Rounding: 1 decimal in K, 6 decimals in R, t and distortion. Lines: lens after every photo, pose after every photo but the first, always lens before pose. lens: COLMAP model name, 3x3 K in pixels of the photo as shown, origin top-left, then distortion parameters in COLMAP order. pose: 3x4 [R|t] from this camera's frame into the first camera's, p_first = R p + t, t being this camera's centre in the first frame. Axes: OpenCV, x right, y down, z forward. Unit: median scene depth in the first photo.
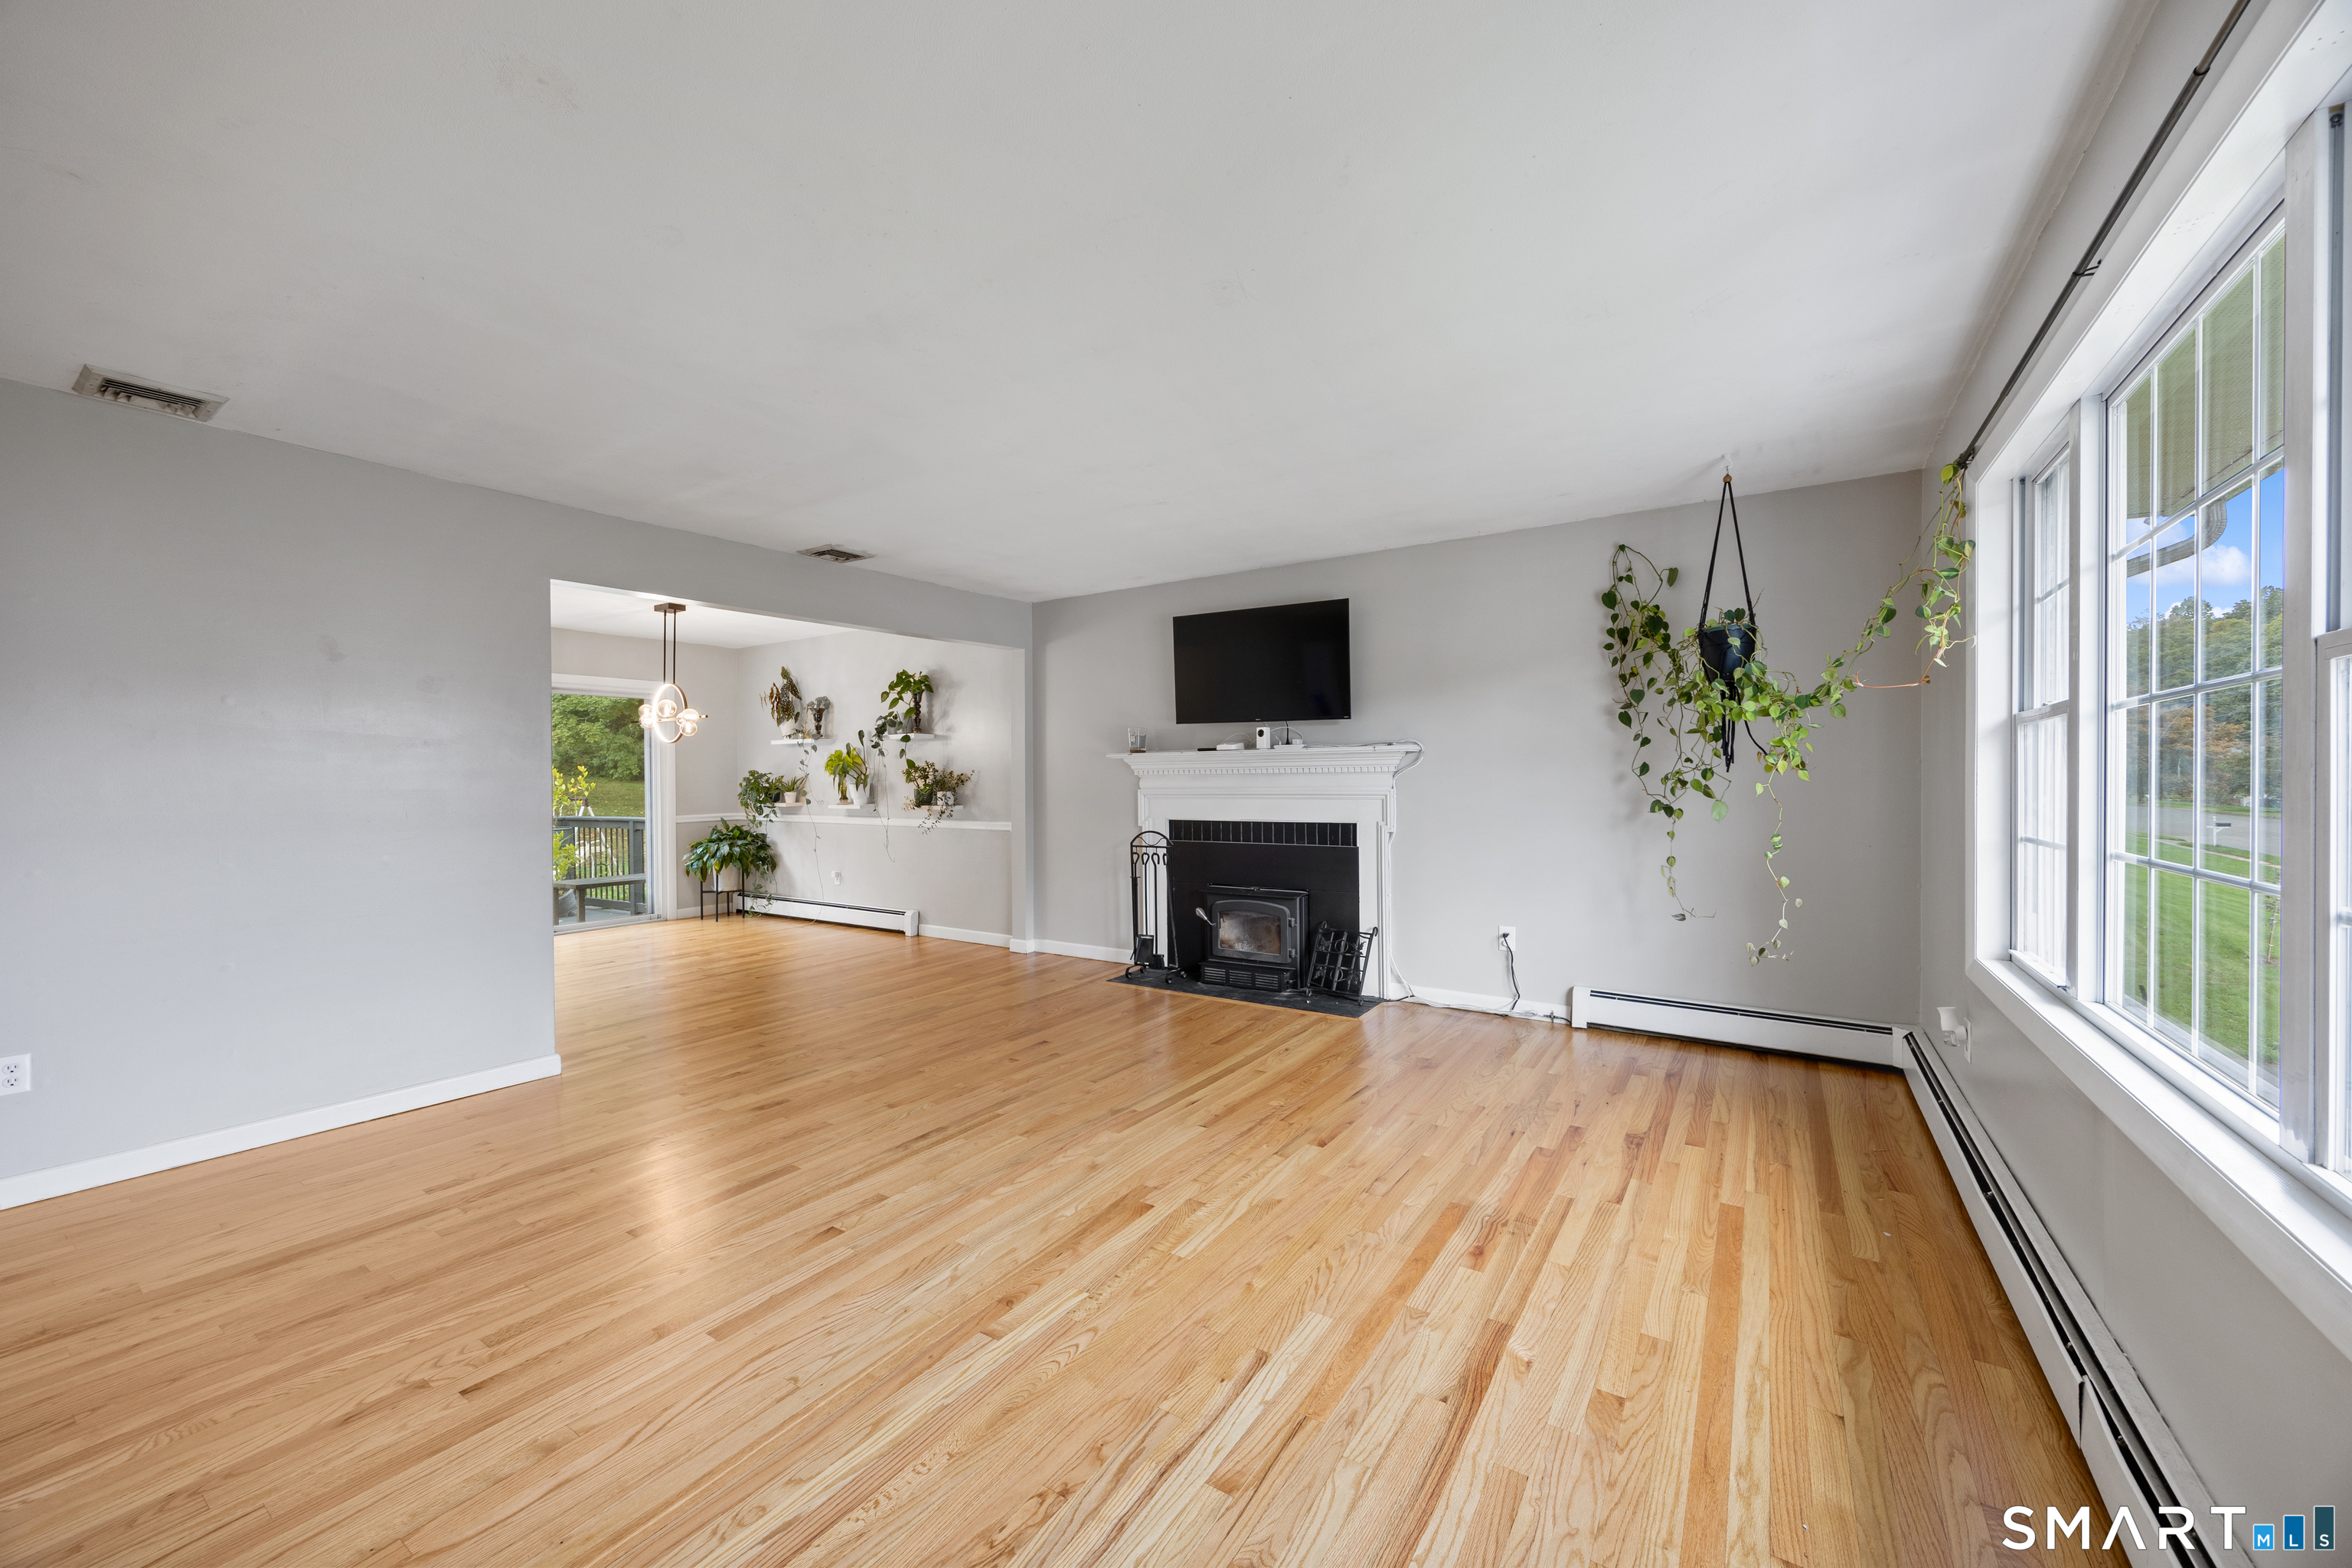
lens RADIAL K [[897.6, 0, 1170.4], [0, 897.6, 794.3], [0, 0, 1]] dist [0.001240, 0.000154]
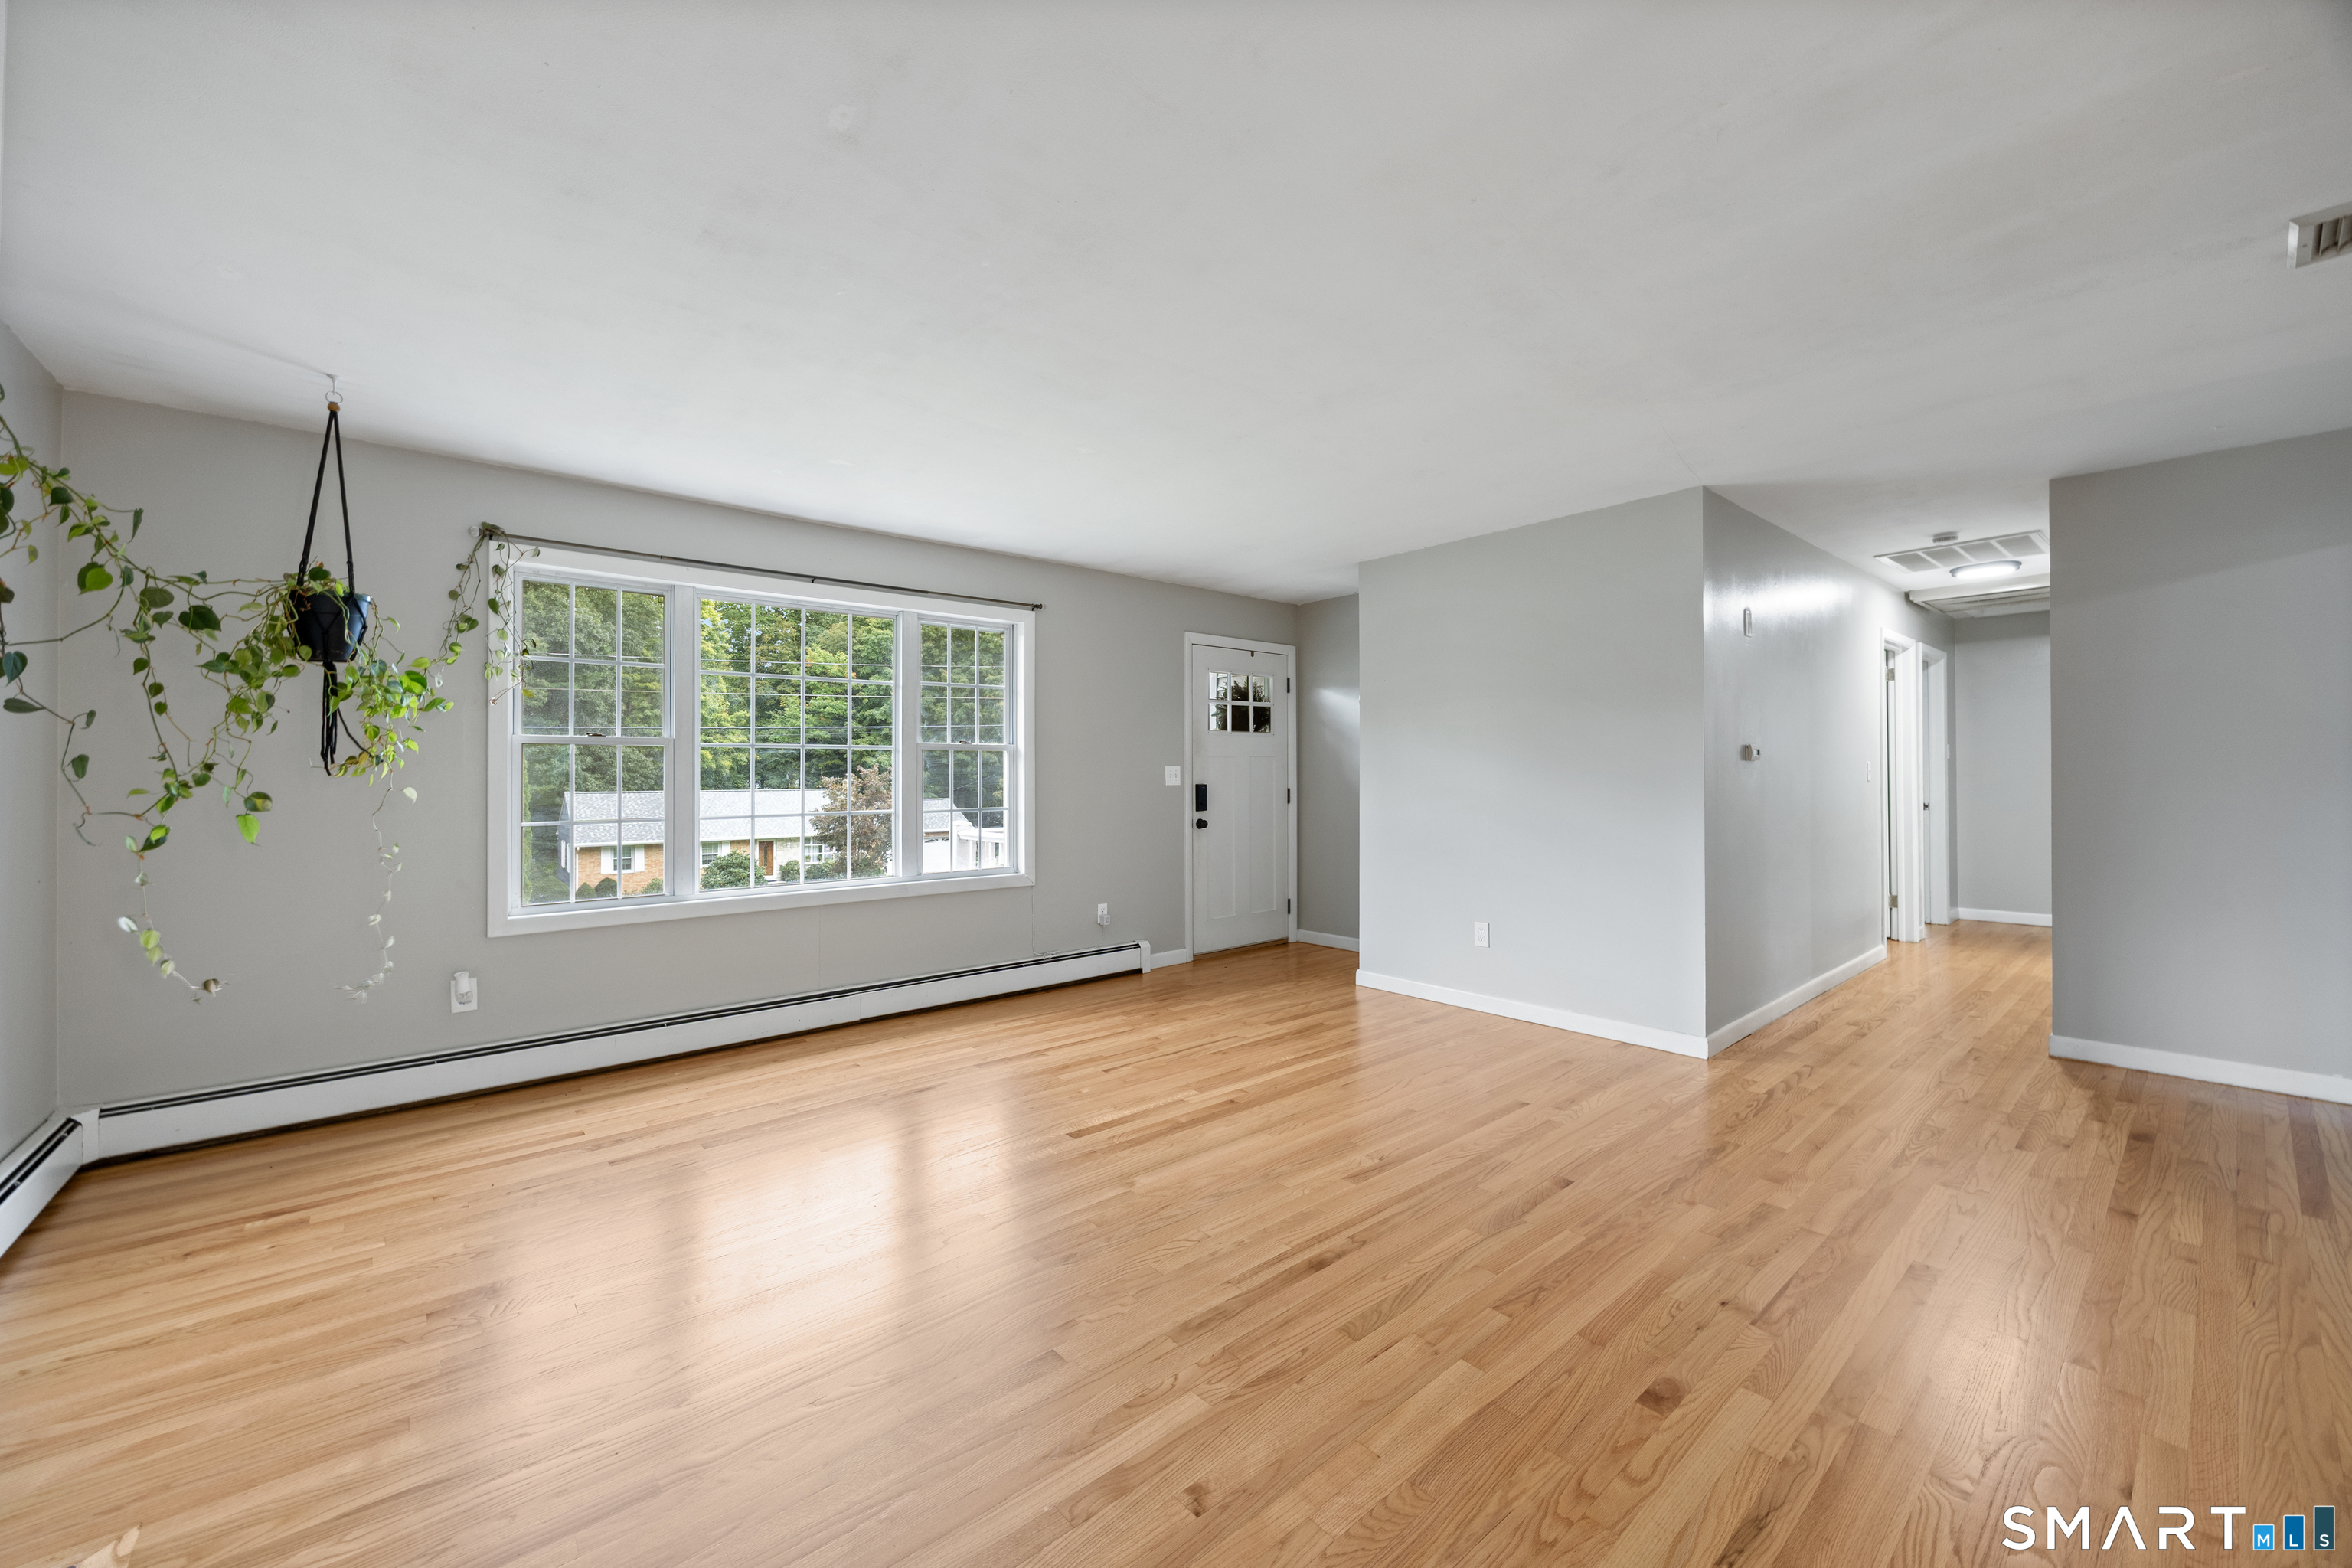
lens RADIAL K [[910.1, 0, 1184.4], [0, 910.1, 760.9], [0, 0, 1]] dist [-0.000863, -0.000040]
pose [[-0.967503, 0.014937, 0.252419, -0.157657], [0.017084, 0.999834, 0.006317, -0.015180], [-0.252283, 0.010424, -0.967597, 0.794254]]
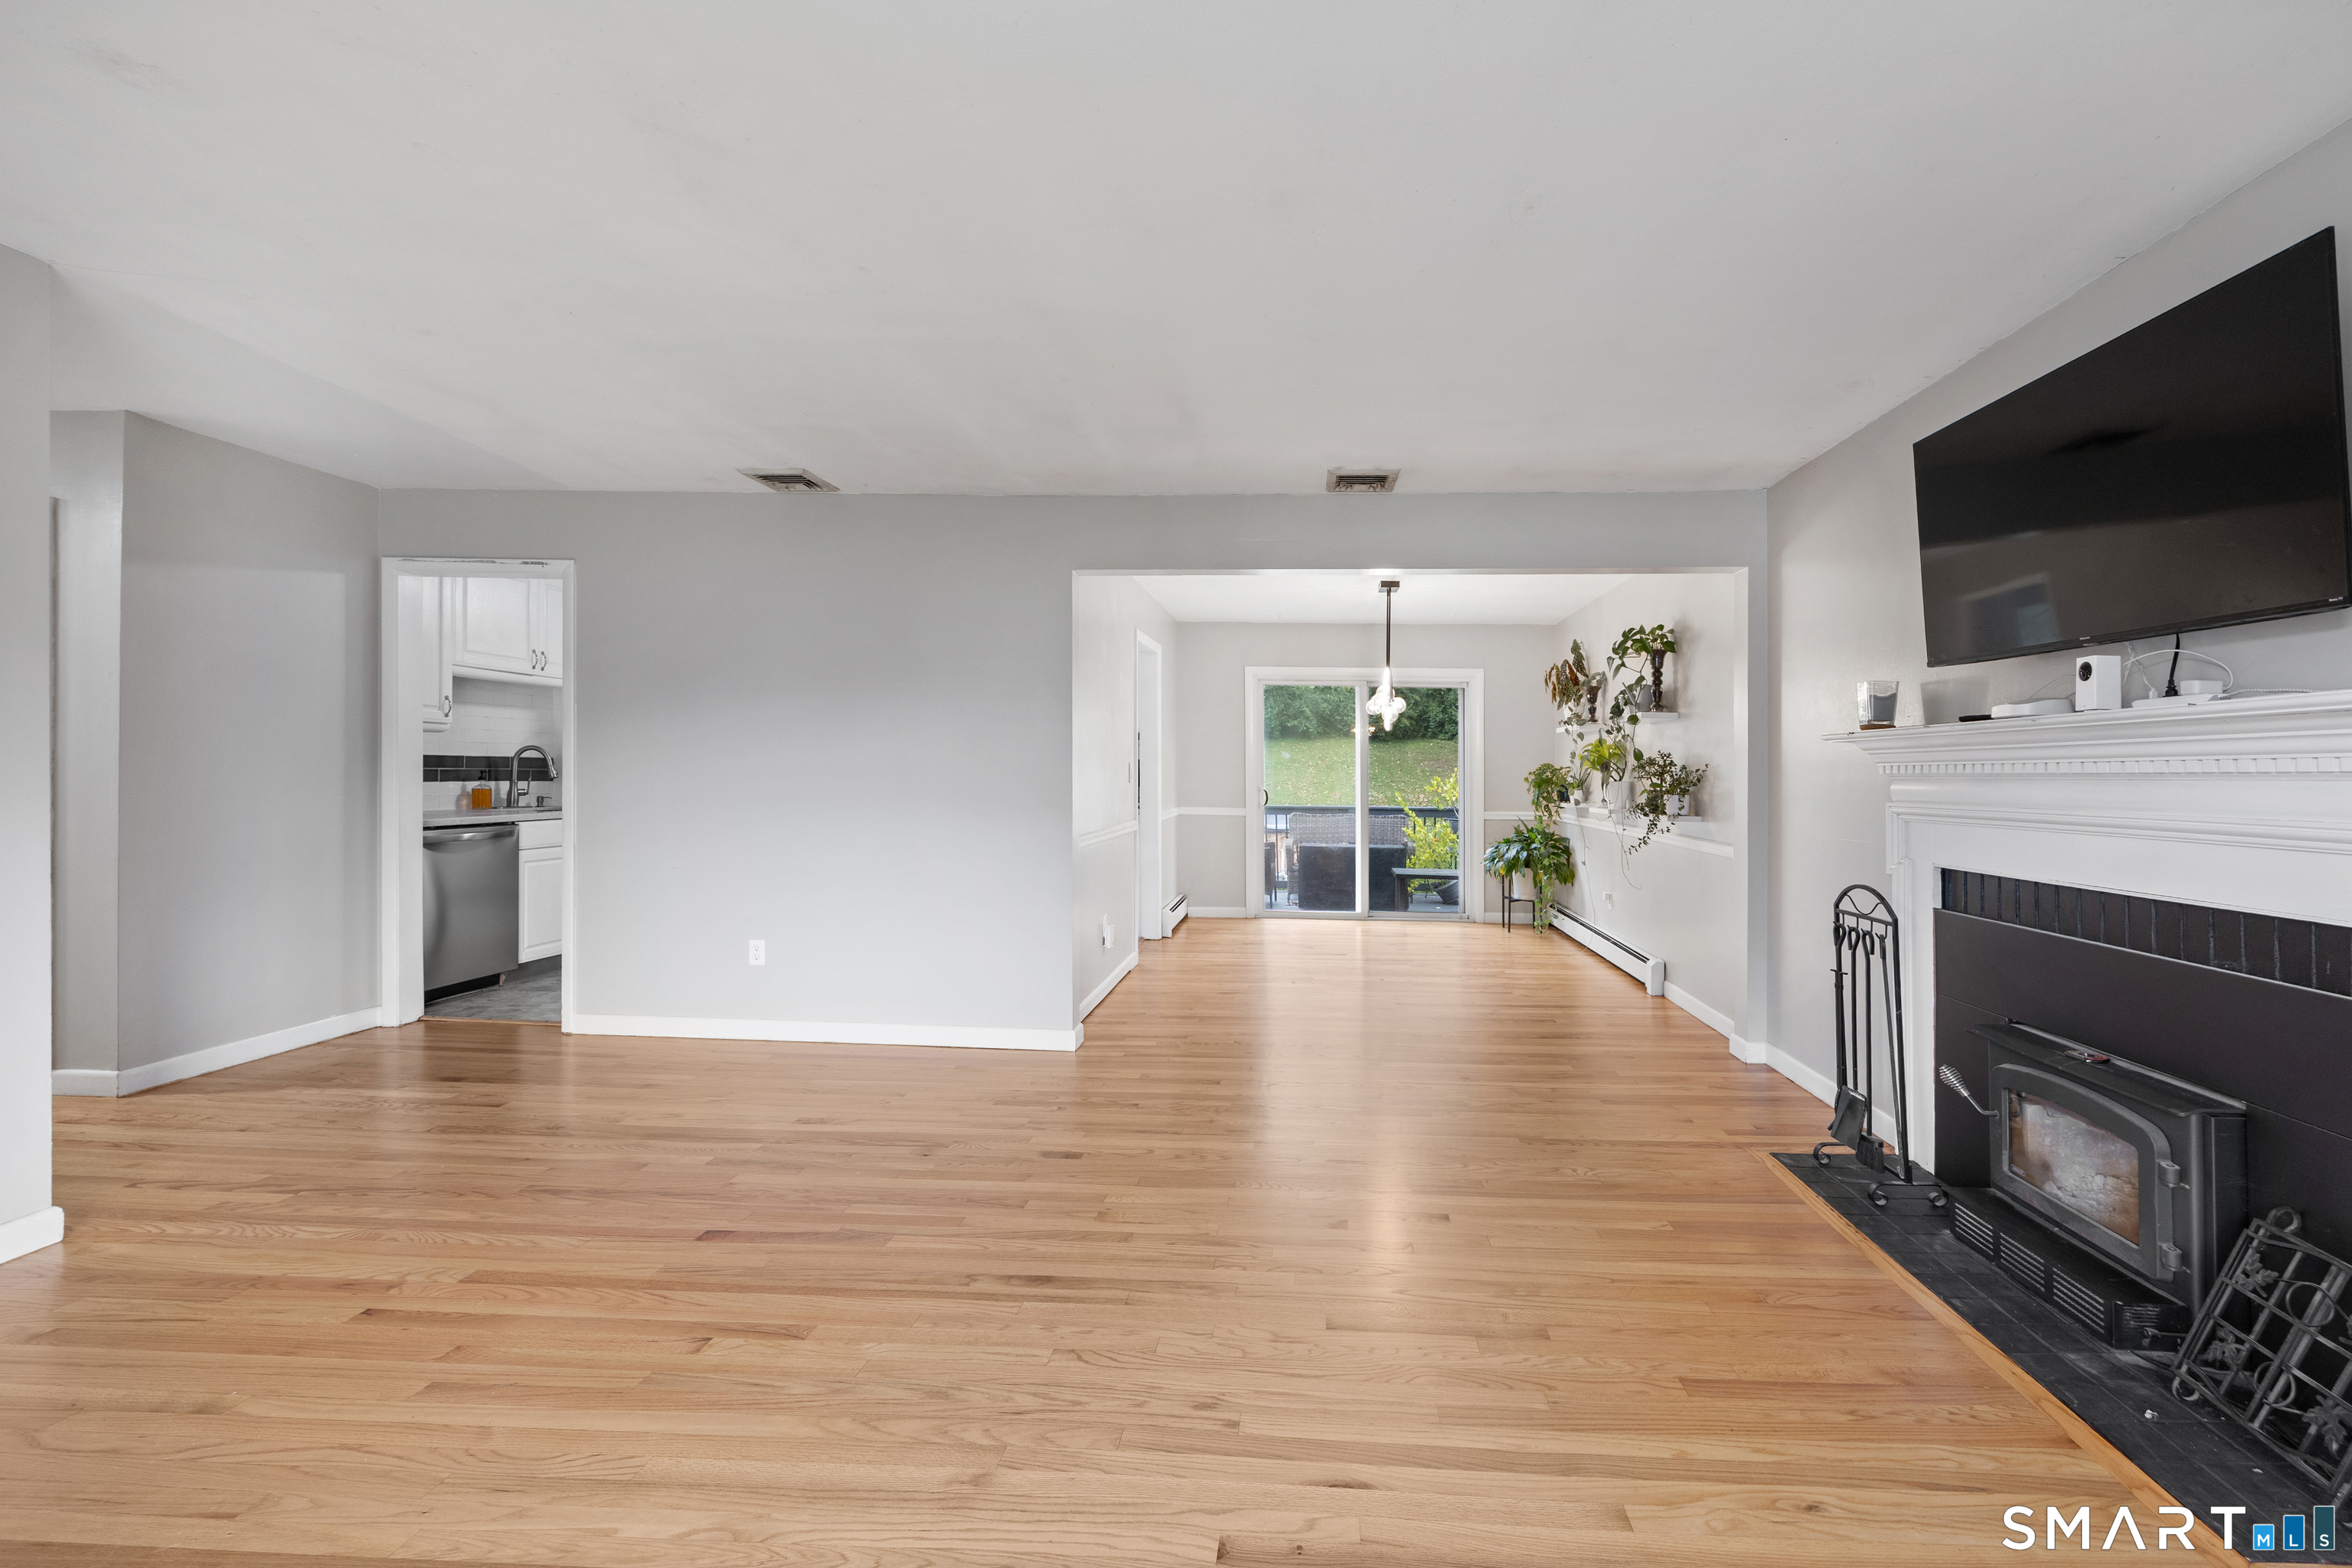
lens RADIAL K [[956.6, 0, 1287.0], [0, 956.6, 767.4], [0, 0, 1]] dist [-0.000342, 0.000320]
pose [[0.523786, 0.013514, -0.851743, 0.208675], [-0.037515, 0.999270, -0.007216, -0.007410], [0.851024, 0.035732, 0.523910, 0.353544]]
